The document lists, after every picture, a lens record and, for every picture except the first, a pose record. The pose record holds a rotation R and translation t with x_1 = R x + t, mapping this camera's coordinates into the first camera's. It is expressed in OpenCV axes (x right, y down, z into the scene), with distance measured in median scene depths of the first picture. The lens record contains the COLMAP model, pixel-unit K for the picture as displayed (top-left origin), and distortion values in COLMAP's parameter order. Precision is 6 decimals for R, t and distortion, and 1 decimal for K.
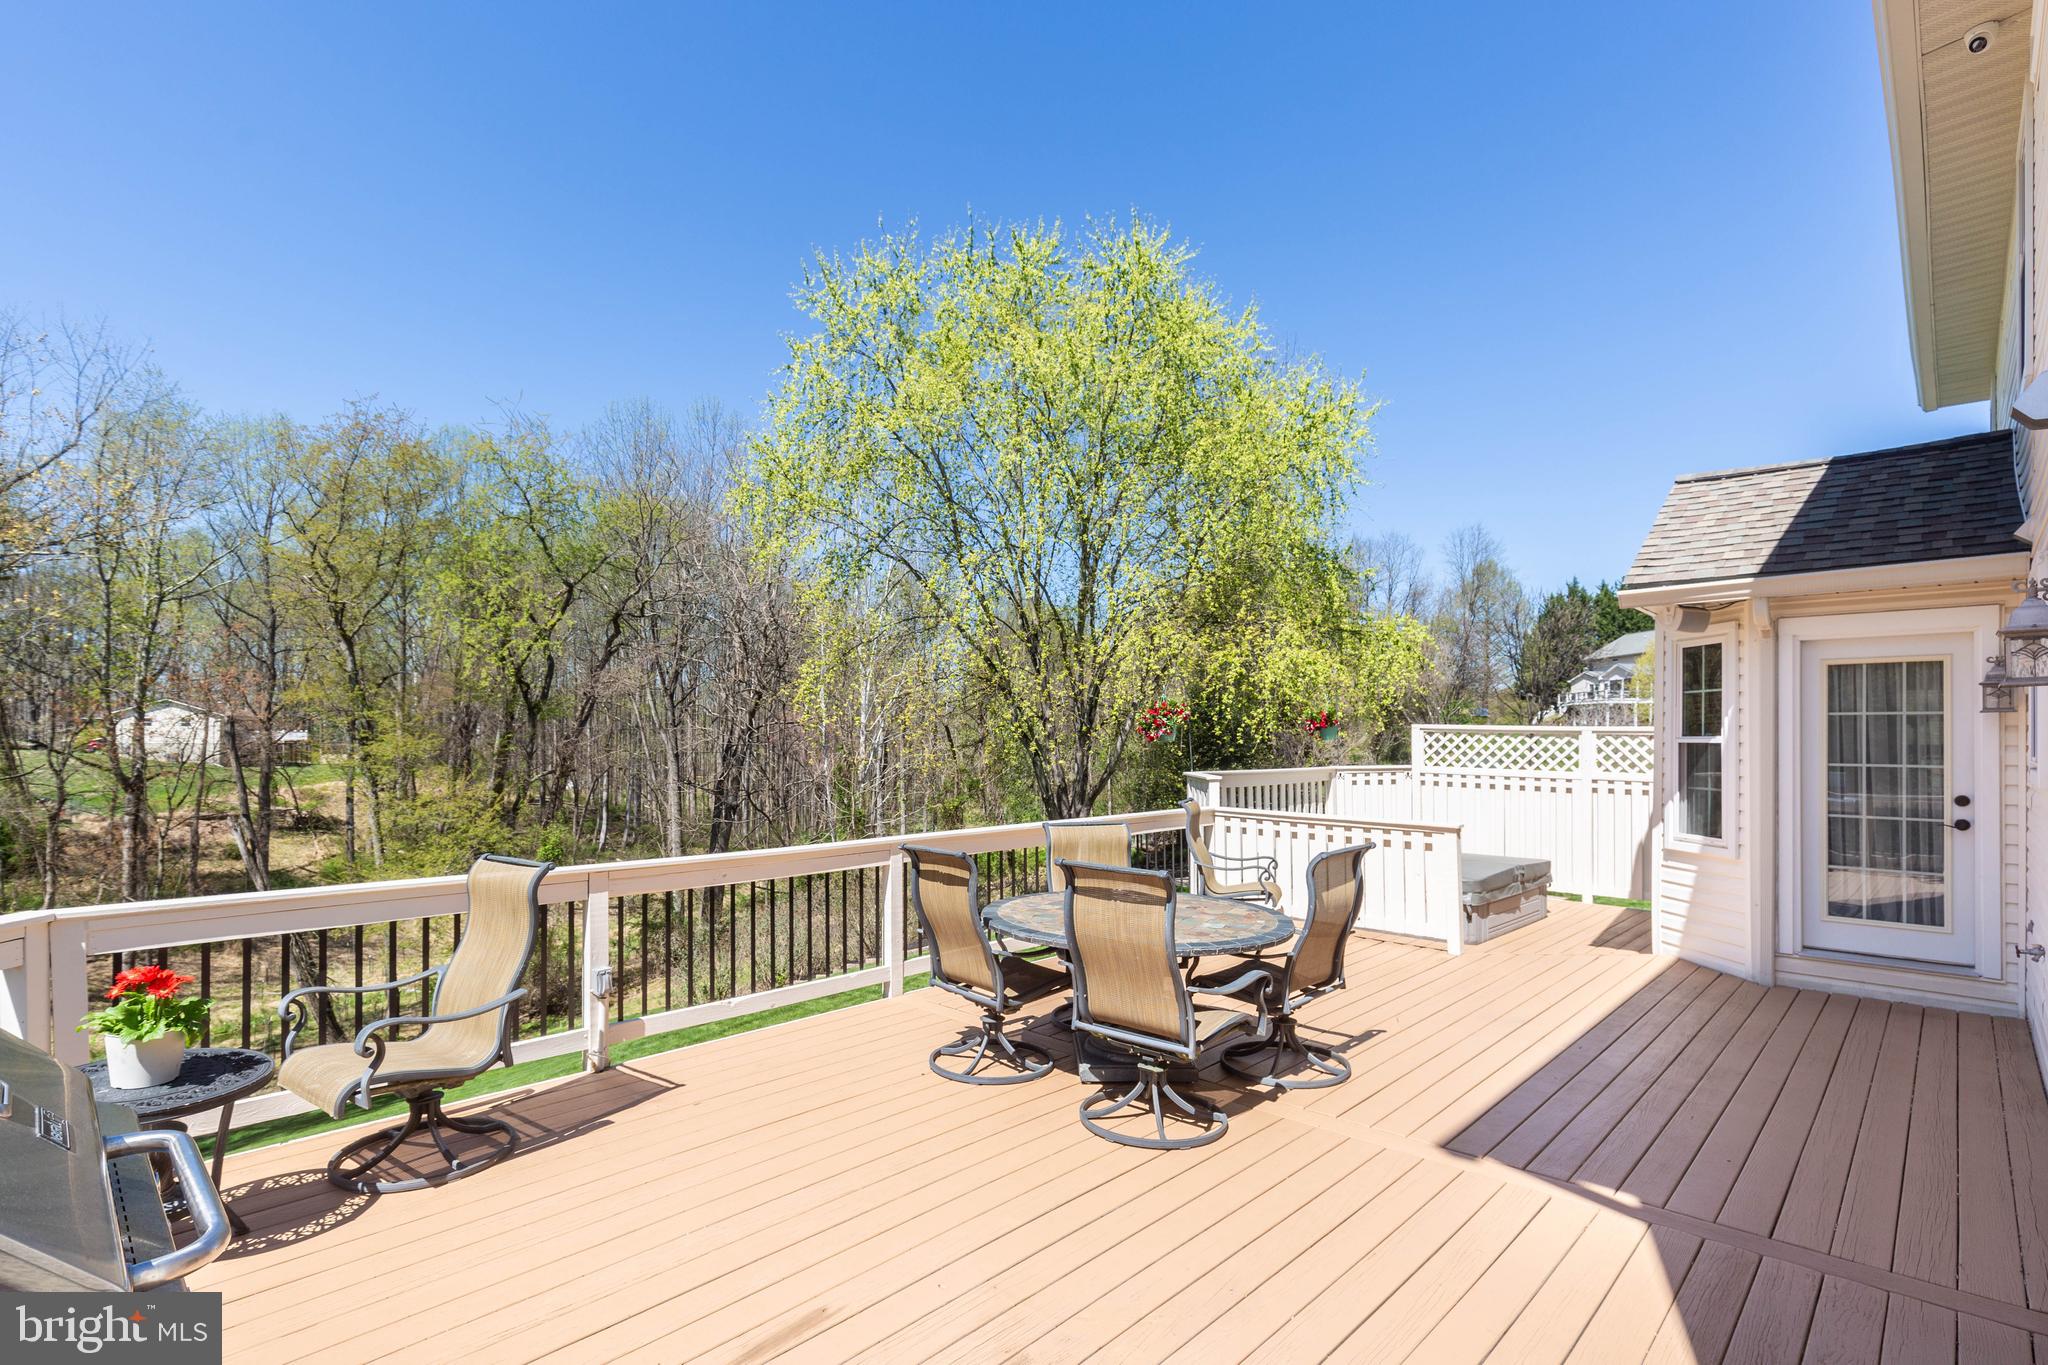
lens RADIAL K [[978.7, 0, 988.9], [0, 978.7, 759.1], [0, 0, 1]] dist [-0.019579, -0.000977]
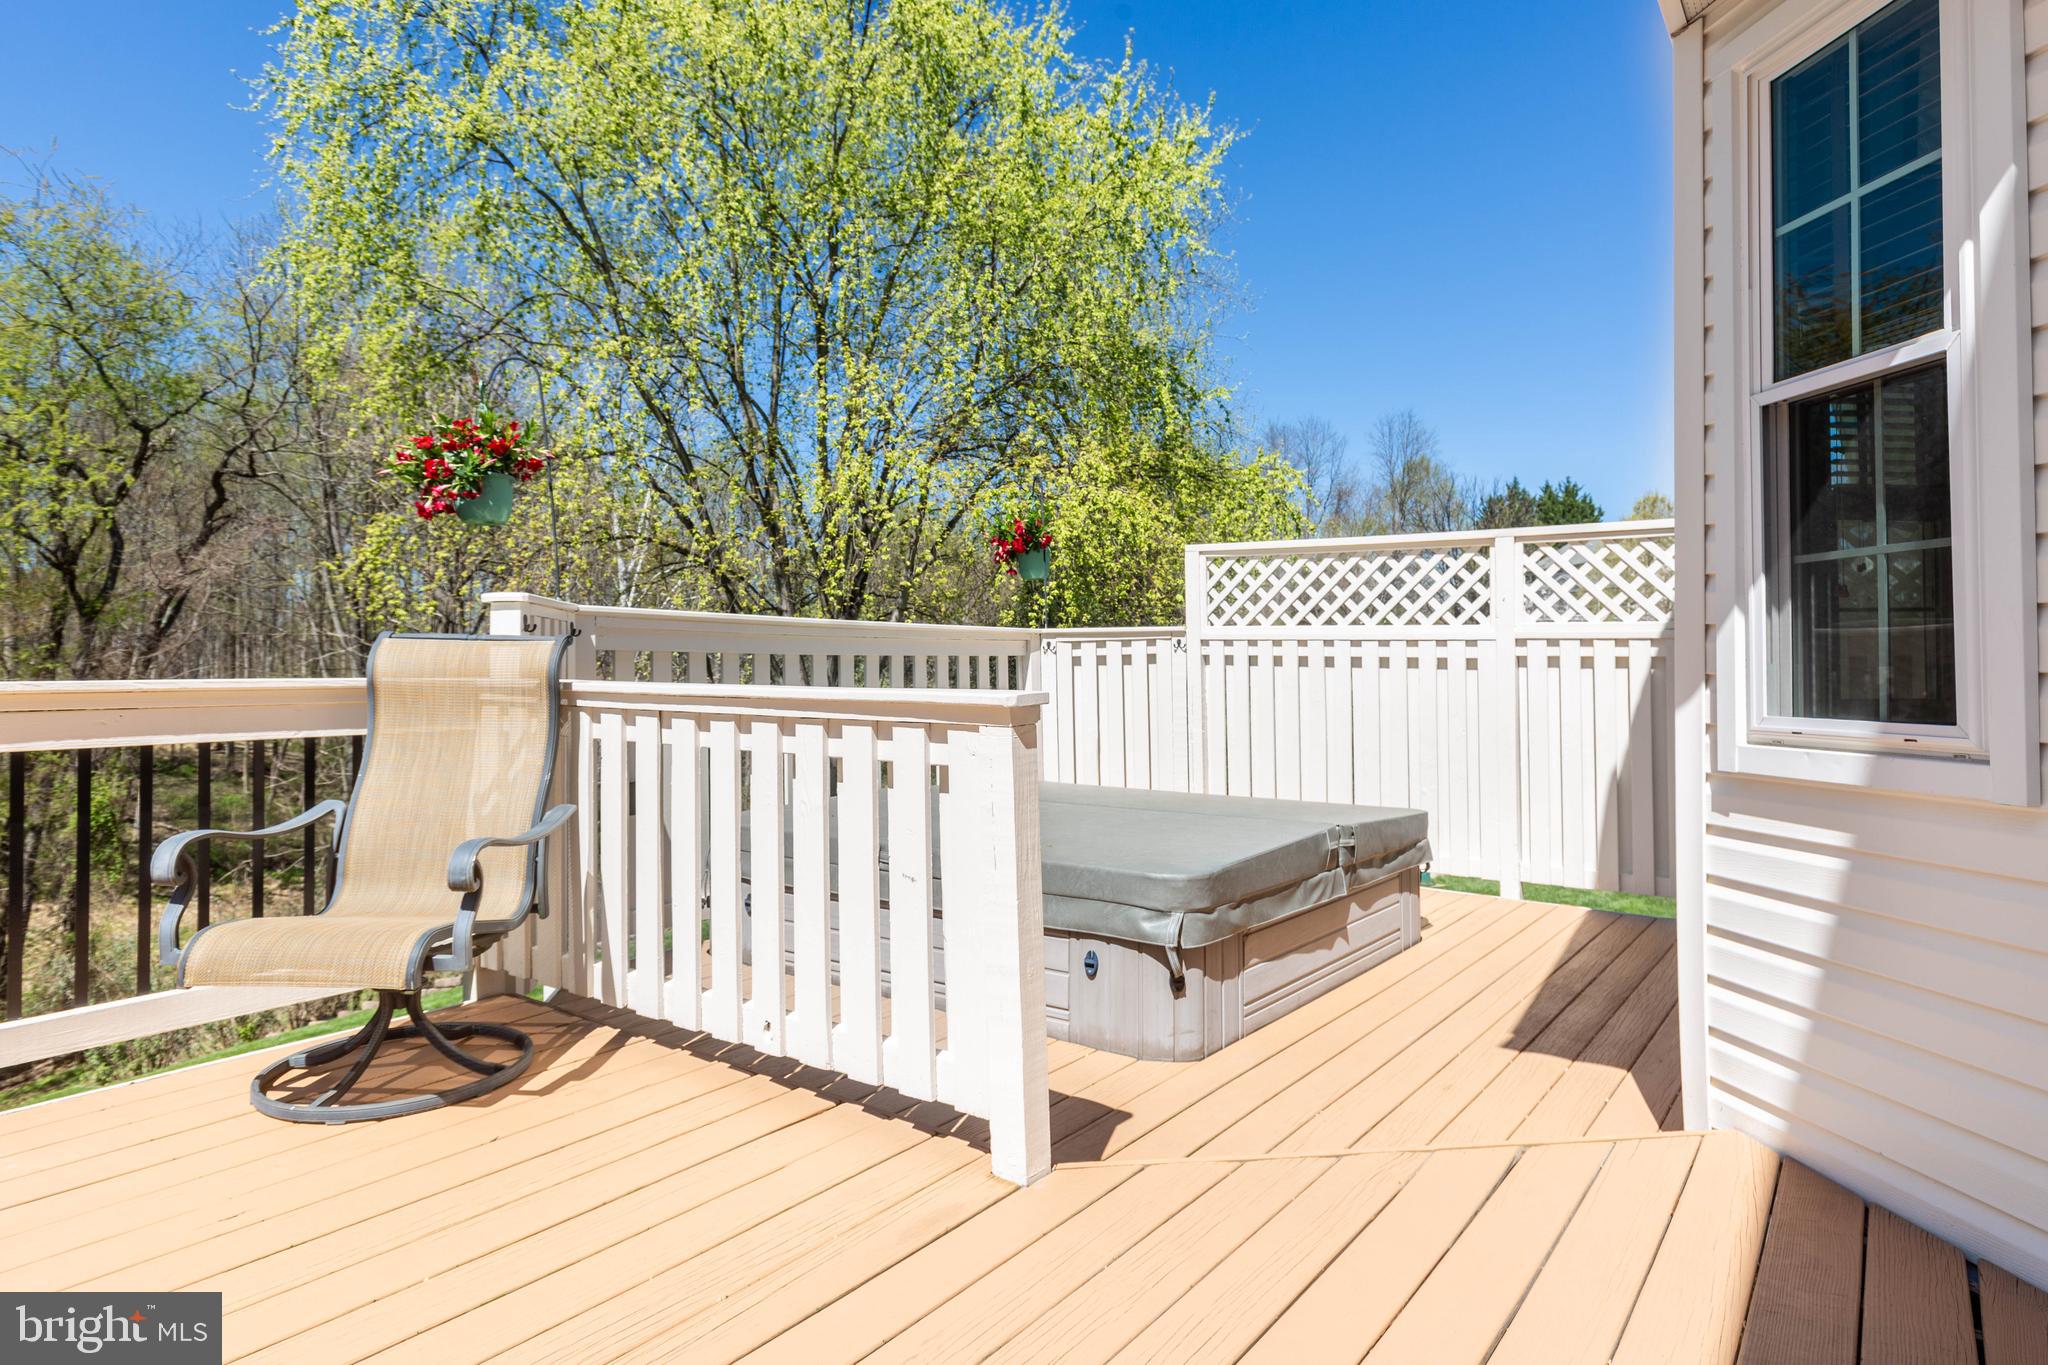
lens RADIAL K [[1184.6, 0, 1024.6], [0, 1184.6, 666.7], [0, 0, 1]] dist [0.004789, 0.002272]
pose [[0.989042, -0.004674, 0.147562, 0.294959], [0.007710, 0.999770, -0.020009, 0.044894], [-0.147435, 0.020928, 0.988850, 0.457623]]
